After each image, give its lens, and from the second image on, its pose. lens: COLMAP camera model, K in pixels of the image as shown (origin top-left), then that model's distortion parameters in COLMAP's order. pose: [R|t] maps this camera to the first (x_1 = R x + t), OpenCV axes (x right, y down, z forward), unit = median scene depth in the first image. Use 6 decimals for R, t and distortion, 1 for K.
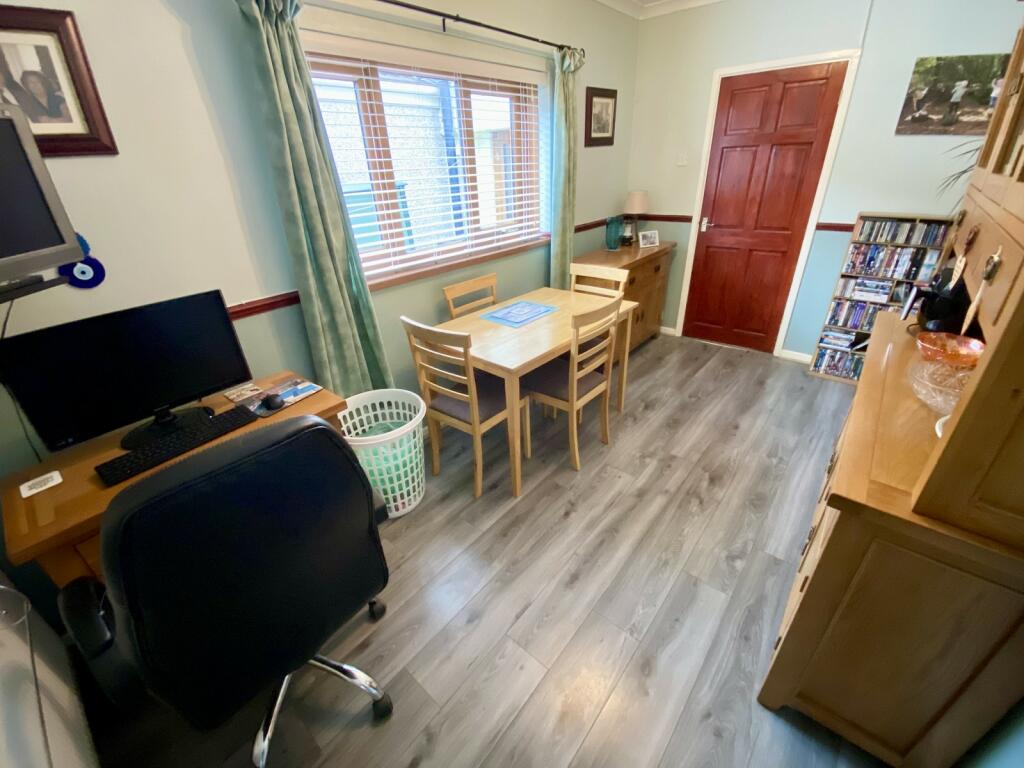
lens RADIAL K [[419.4, 0, 512.0], [0, 419.4, 384.0], [0, 0, 1]] dist [0.012544, -0.017187]
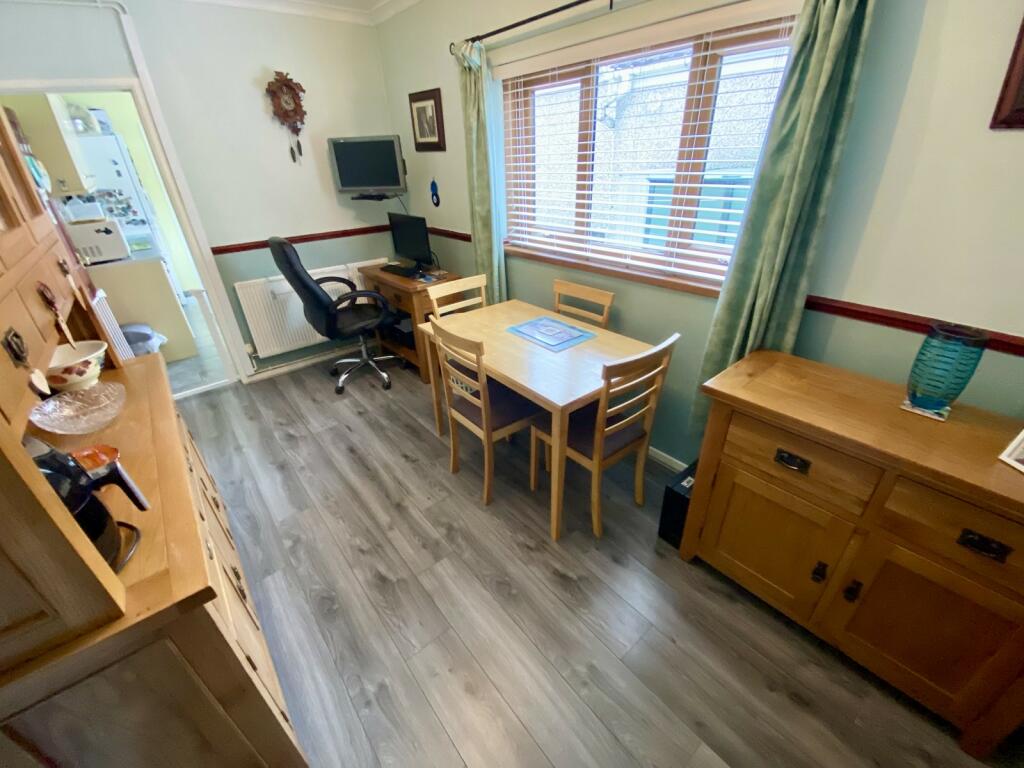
lens RADIAL K [[418.8, 0, 509.5], [0, 418.8, 393.0], [0, 0, 1]] dist [0.011996, -0.017966]
pose [[-0.180241, 0.514441, -0.838370, 0.987836], [-0.433242, 0.723678, 0.537207, -0.602583], [0.883071, 0.460043, 0.092441, 1.048028]]
